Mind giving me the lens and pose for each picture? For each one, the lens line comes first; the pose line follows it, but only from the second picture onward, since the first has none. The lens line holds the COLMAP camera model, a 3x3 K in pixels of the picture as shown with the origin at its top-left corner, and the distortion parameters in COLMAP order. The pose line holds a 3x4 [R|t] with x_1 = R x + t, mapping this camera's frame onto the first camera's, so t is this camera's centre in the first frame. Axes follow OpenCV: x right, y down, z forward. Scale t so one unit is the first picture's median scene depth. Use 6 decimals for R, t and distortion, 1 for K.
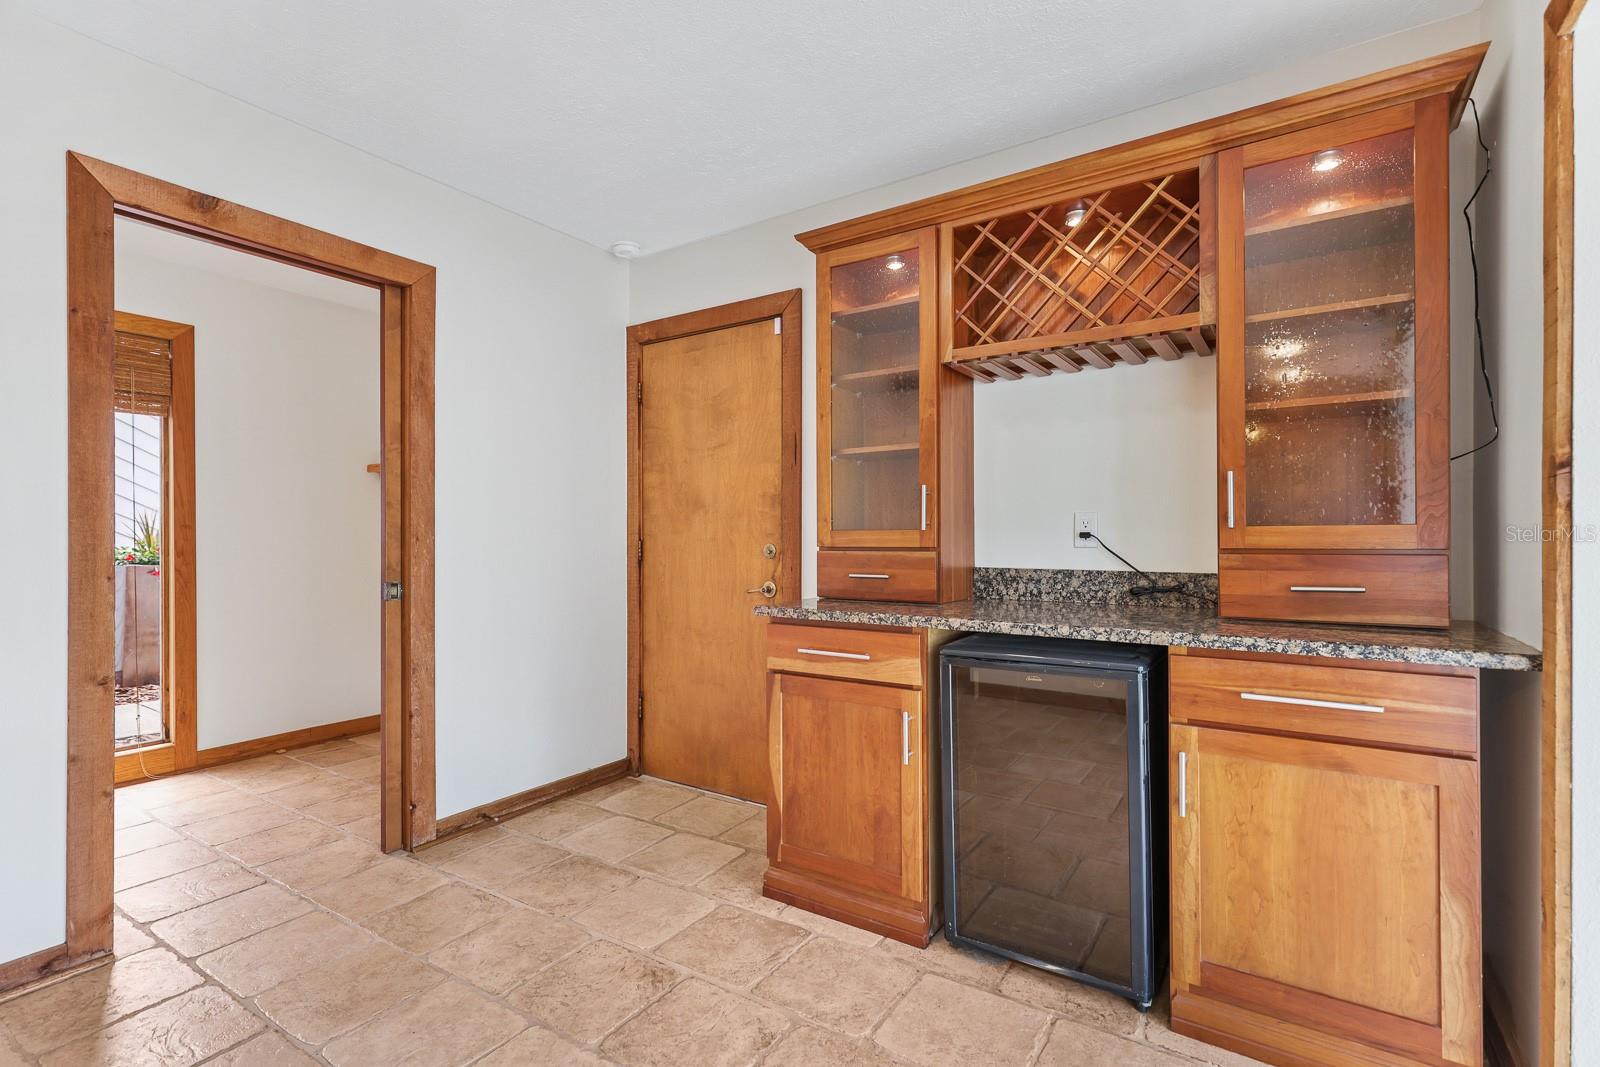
lens RADIAL K [[743.8, 0, 803.4], [0, 743.8, 531.0], [0, 0, 1]] dist [0.002950, 0.000106]
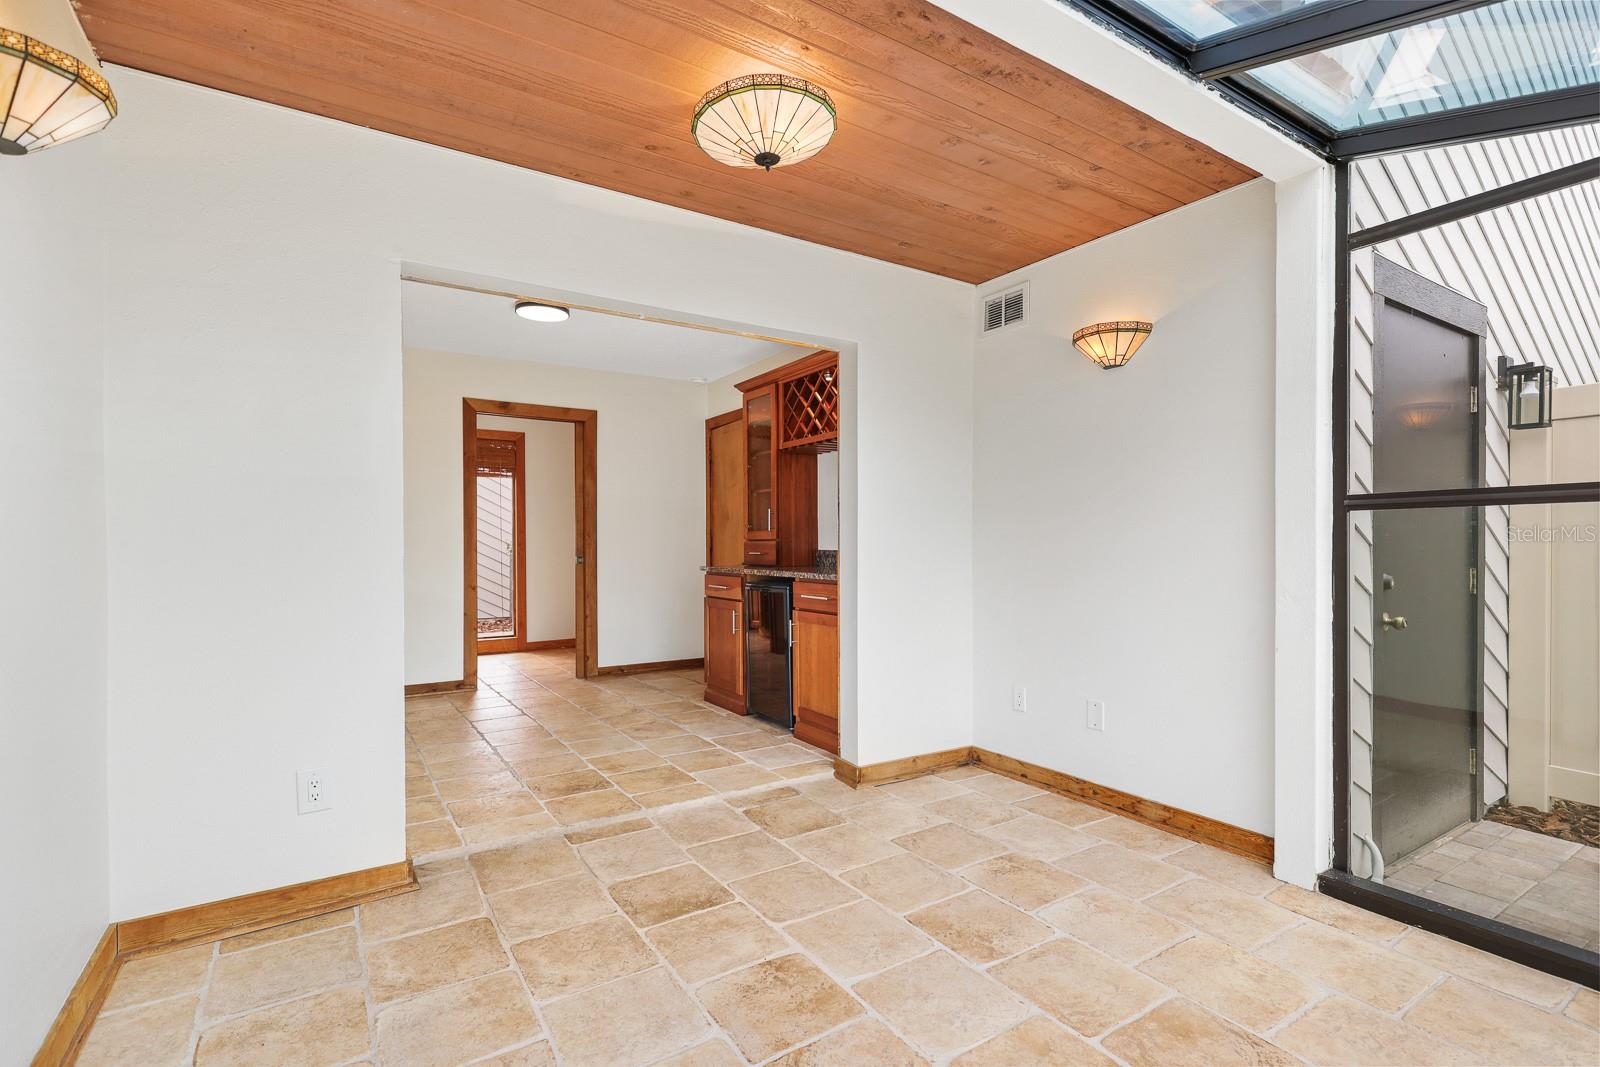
lens RADIAL K [[754.6, 0, 806.5], [0, 754.6, 539.5], [0, 0, 1]] dist [0.002135, 0.000091]
pose [[0.914596, -0.001424, -0.404367, 0.945934], [0.003249, 0.999987, 0.003825, 0.013551], [0.404356, -0.004812, 0.914589, -0.755838]]
